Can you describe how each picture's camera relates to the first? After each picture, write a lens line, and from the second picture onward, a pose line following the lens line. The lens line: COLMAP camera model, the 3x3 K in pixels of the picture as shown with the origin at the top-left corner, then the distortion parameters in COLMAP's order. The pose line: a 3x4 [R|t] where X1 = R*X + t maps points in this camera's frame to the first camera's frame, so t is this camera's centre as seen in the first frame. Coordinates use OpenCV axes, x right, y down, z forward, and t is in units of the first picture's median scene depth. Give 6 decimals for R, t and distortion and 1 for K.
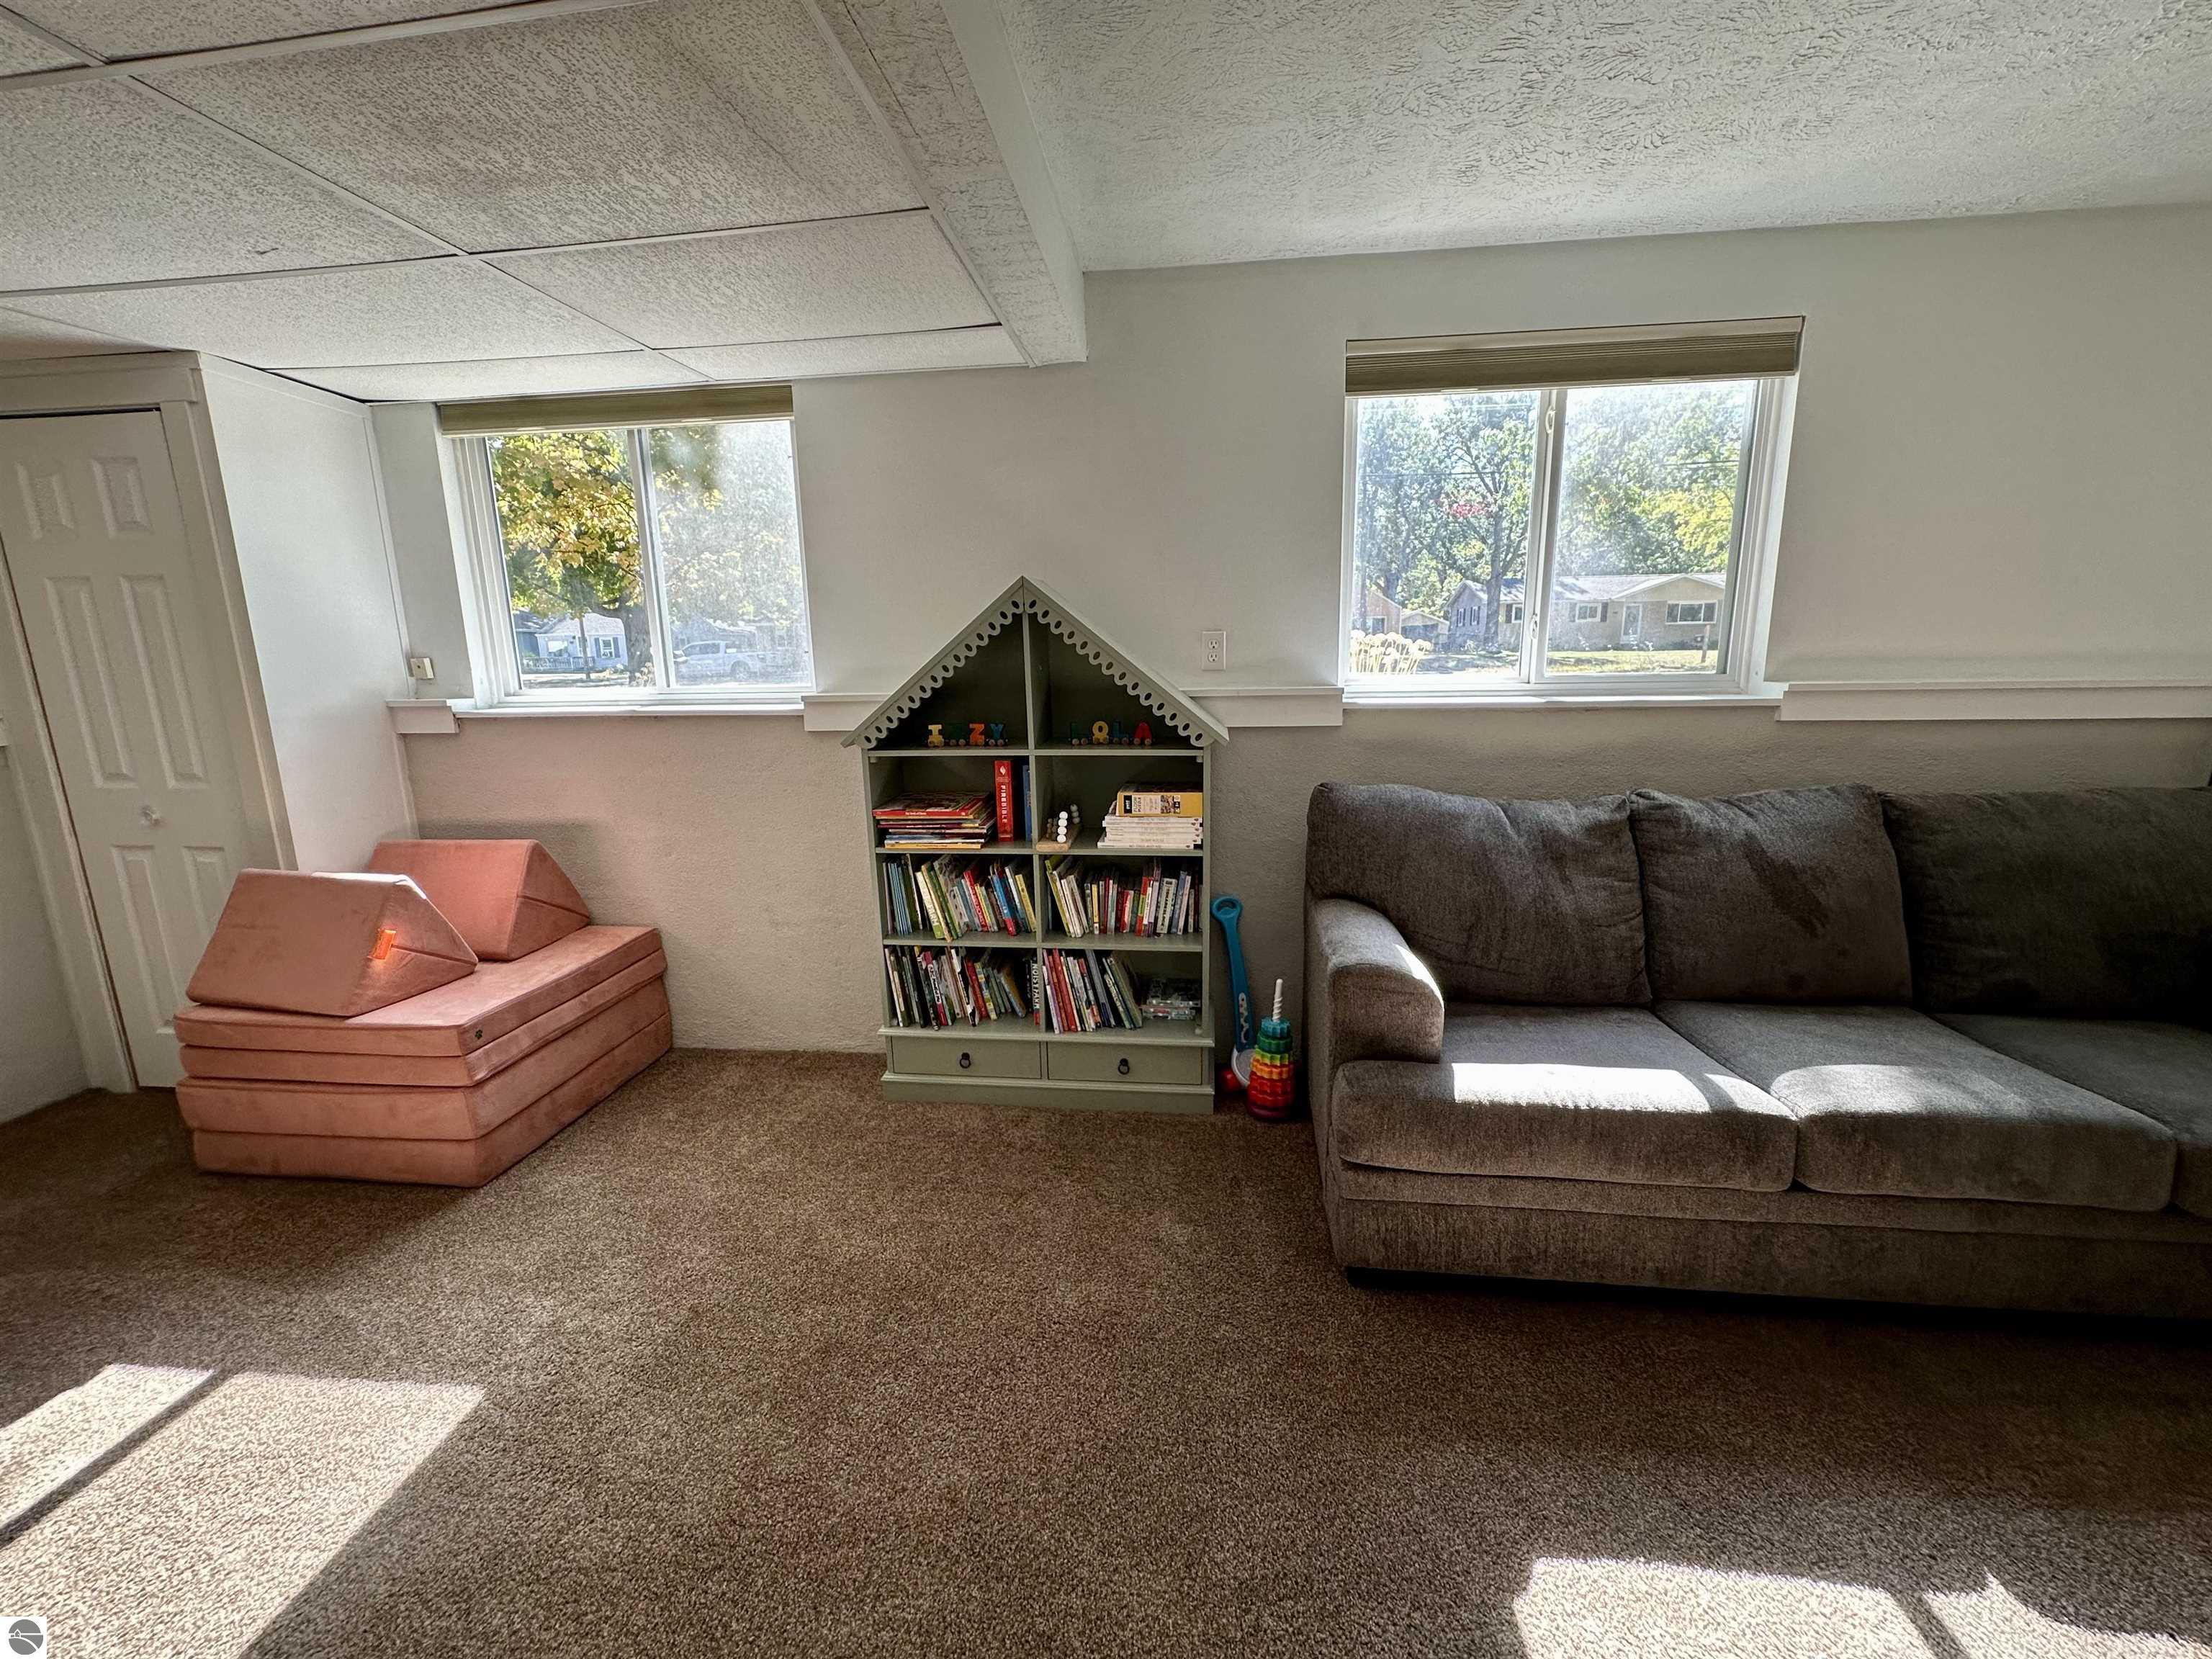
lens RADIAL K [[881.2, 0, 1106.0], [0, 881.2, 829.5], [0, 0, 1]] dist [-0.000399, 0.000034]
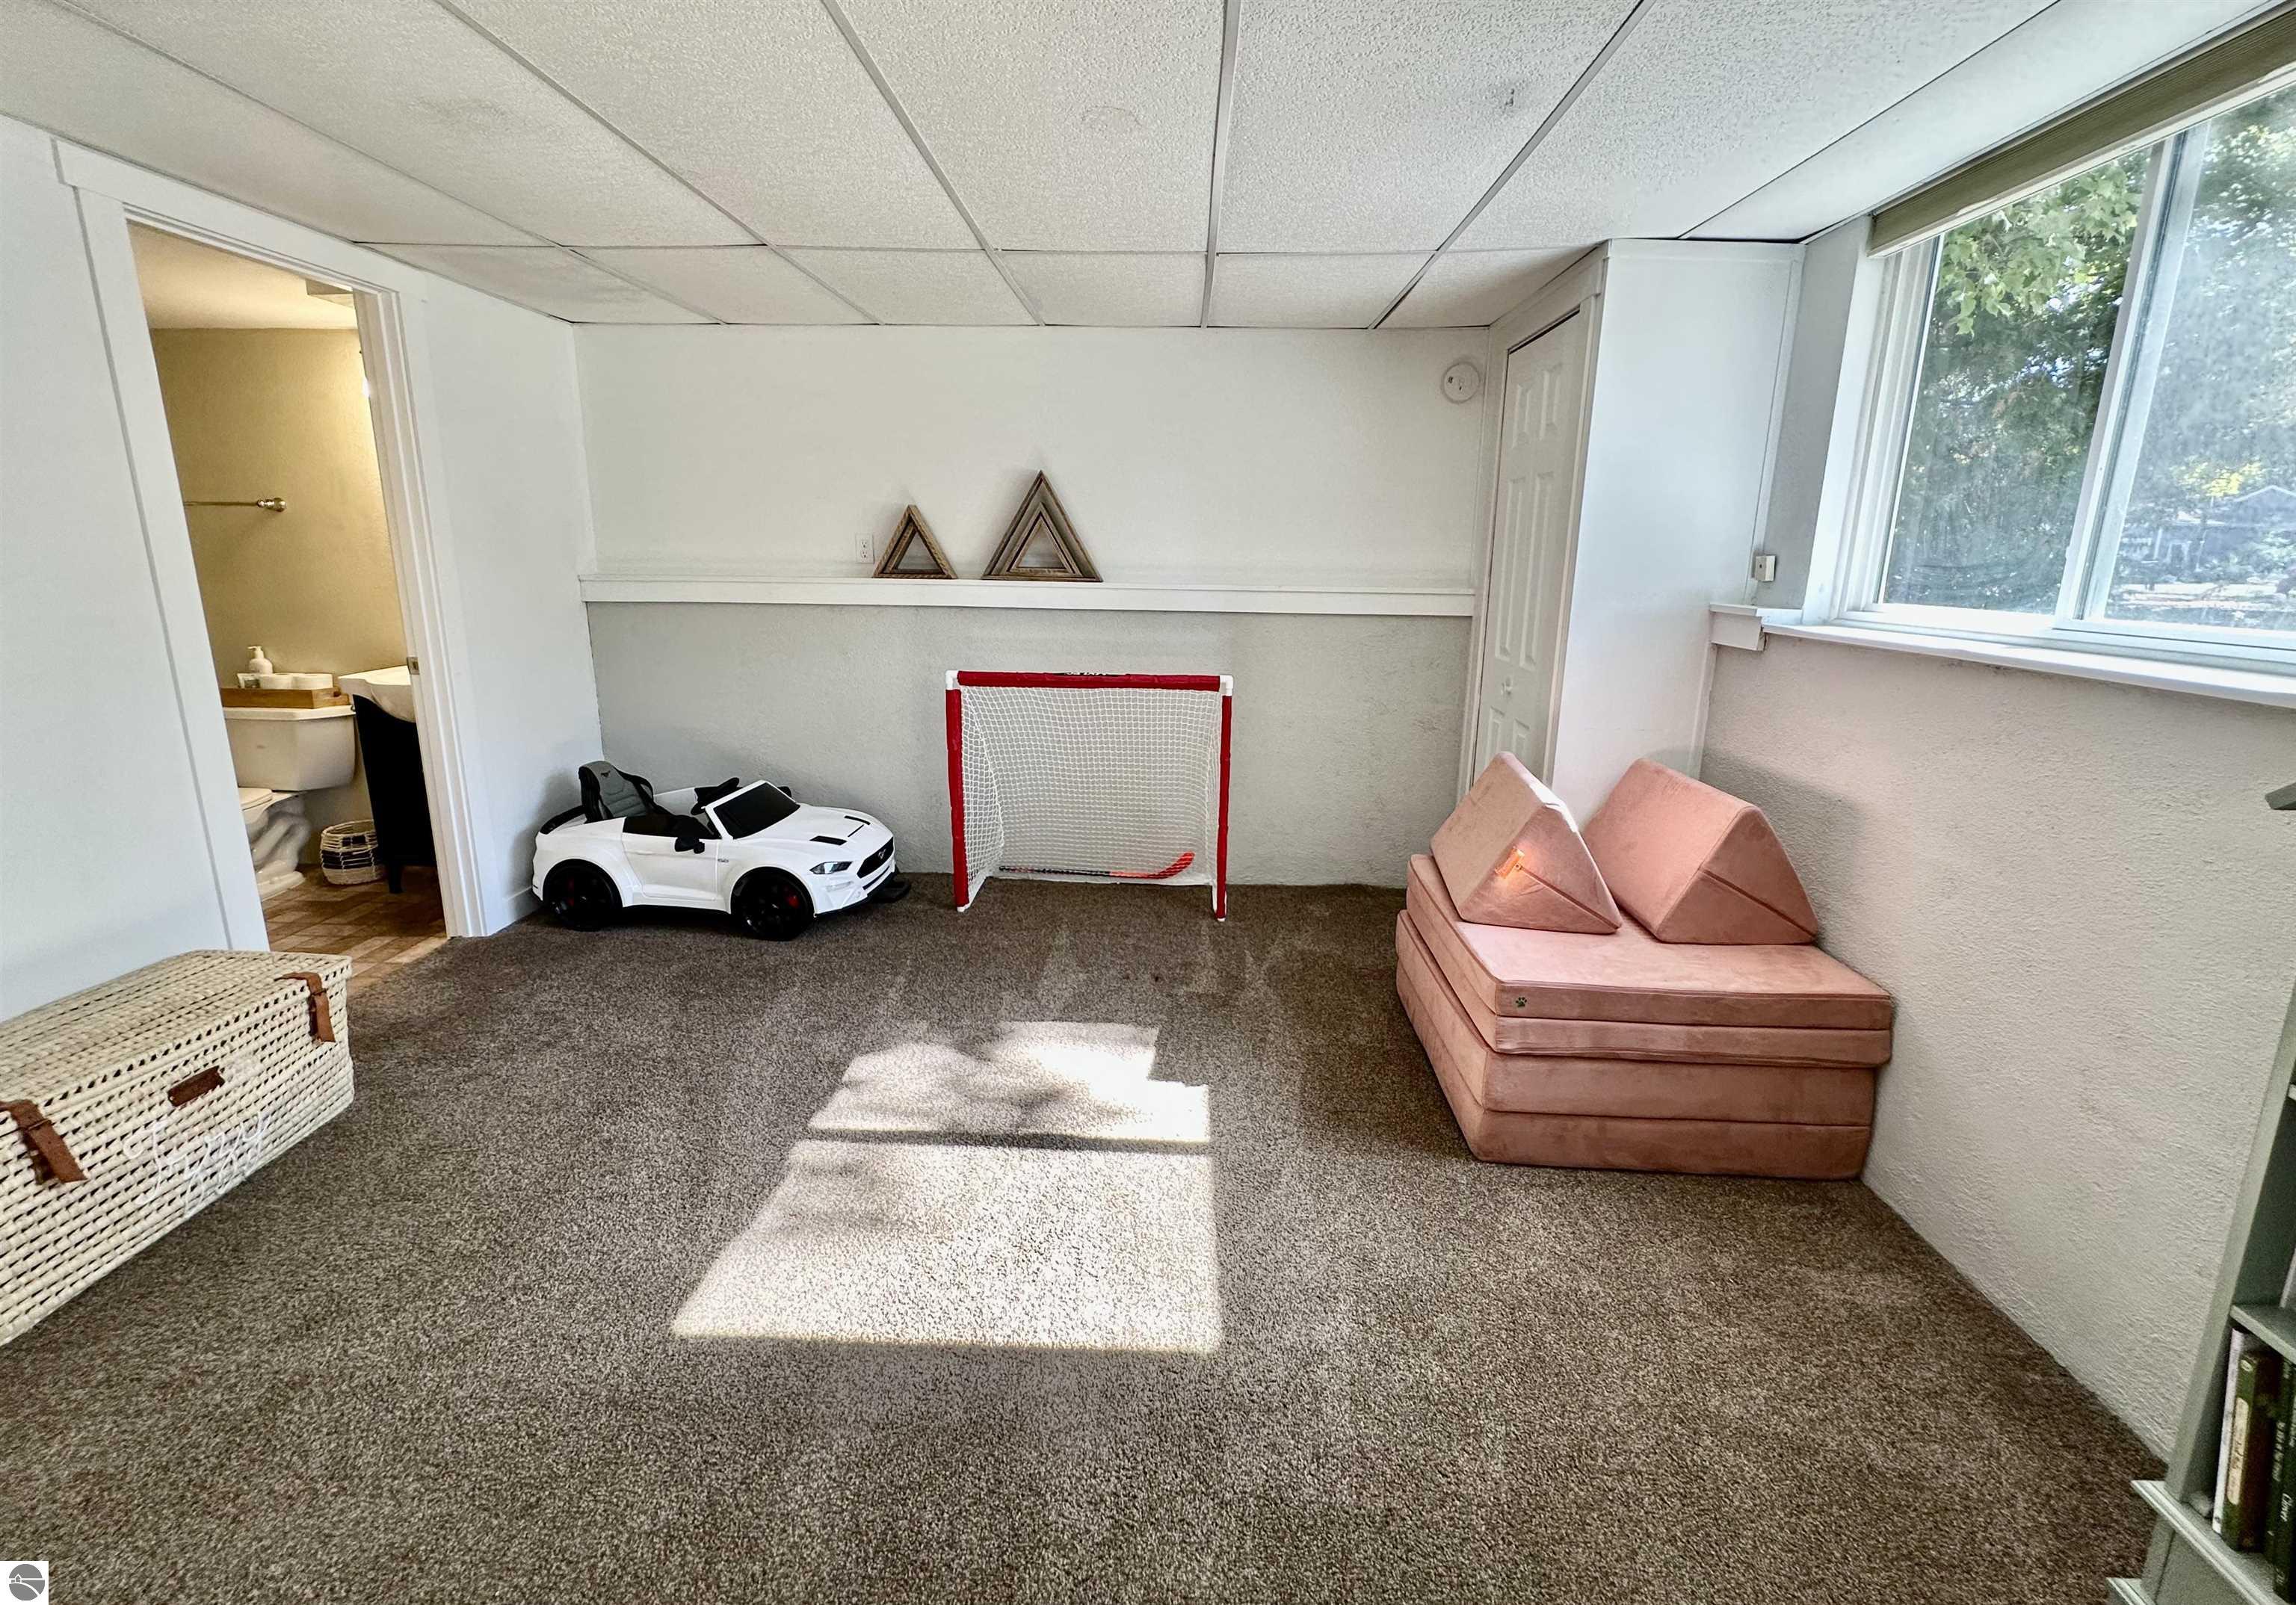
lens RADIAL K [[917.9, 0, 1144.5], [0, 917.9, 743.1], [0, 0, 1]] dist [0.001823, 0.000159]
pose [[0.067601, 0.223508, -0.972355, 0.055802], [-0.212059, 0.955535, 0.204899, -0.095774], [0.974916, 0.192345, 0.111992, 0.445621]]
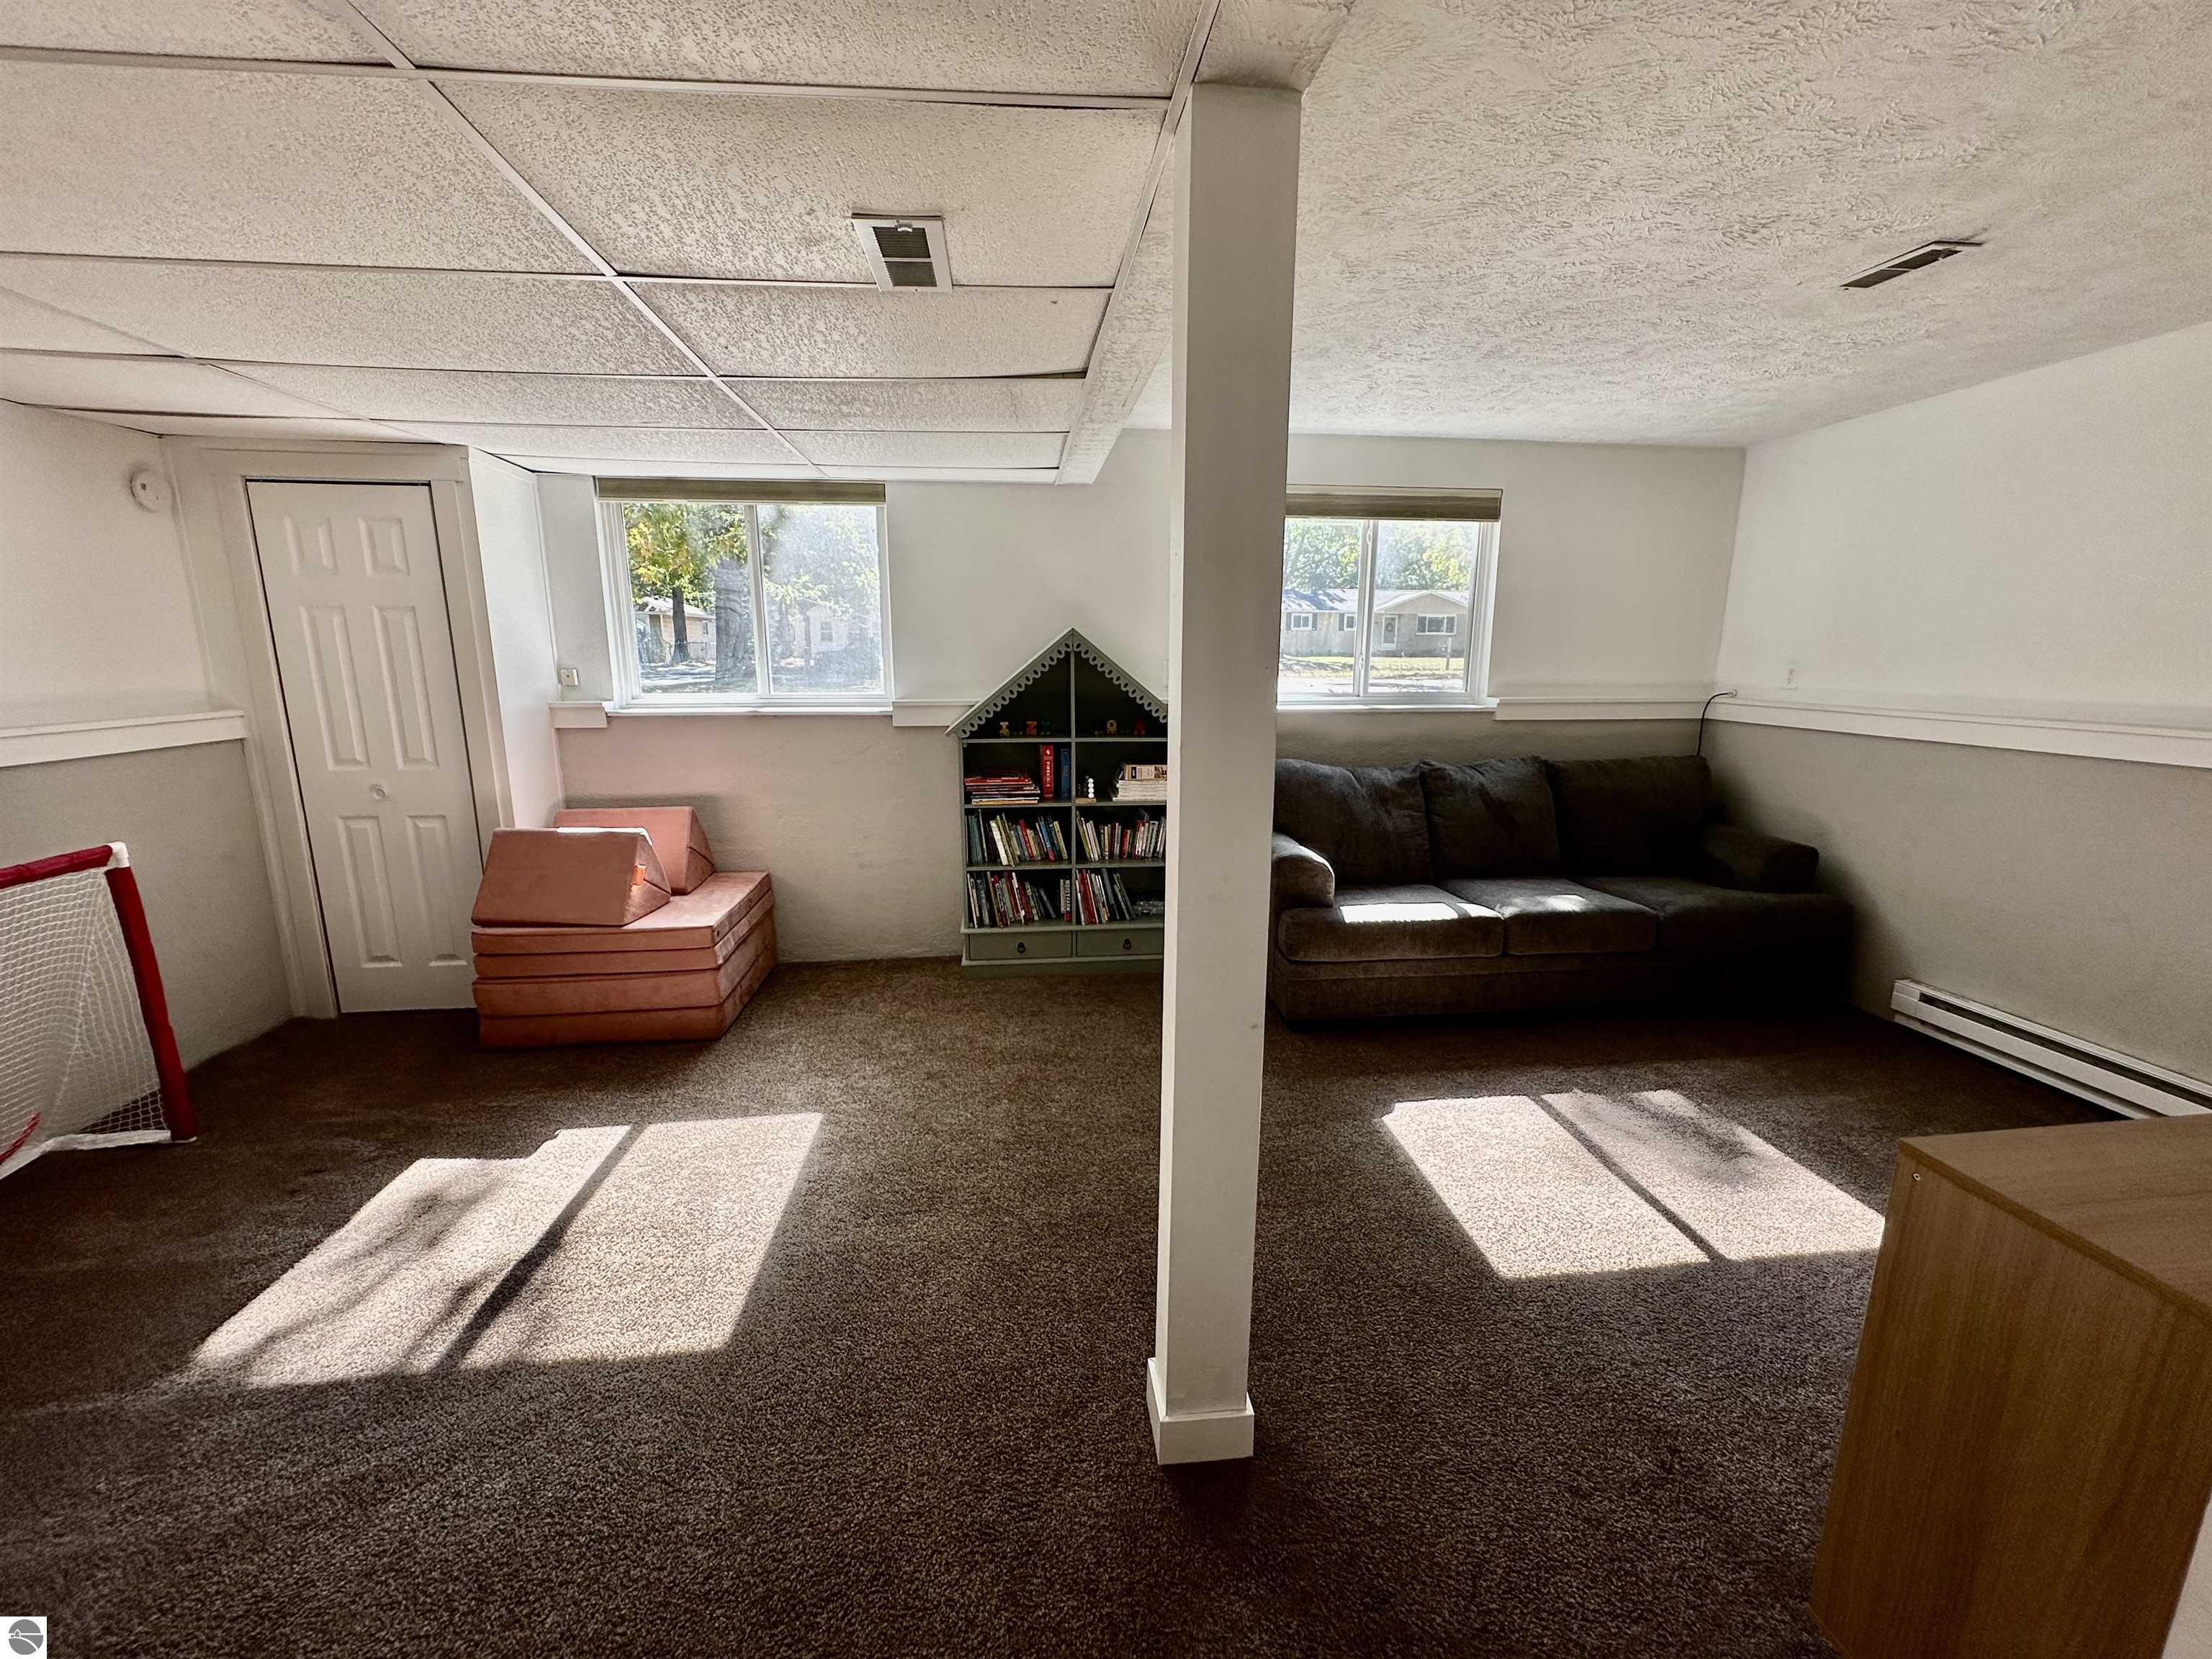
lens RADIAL K [[881.2, 0, 1106.0], [0, 881.2, 829.5], [0, 0, 1]] dist [-0.000399, 0.000034]
pose [[0.974806, -0.025591, 0.221580, -0.359432], [0.024990, 0.999672, 0.005517, 0.060424], [-0.221649, 0.000159, 0.975127, -0.503462]]
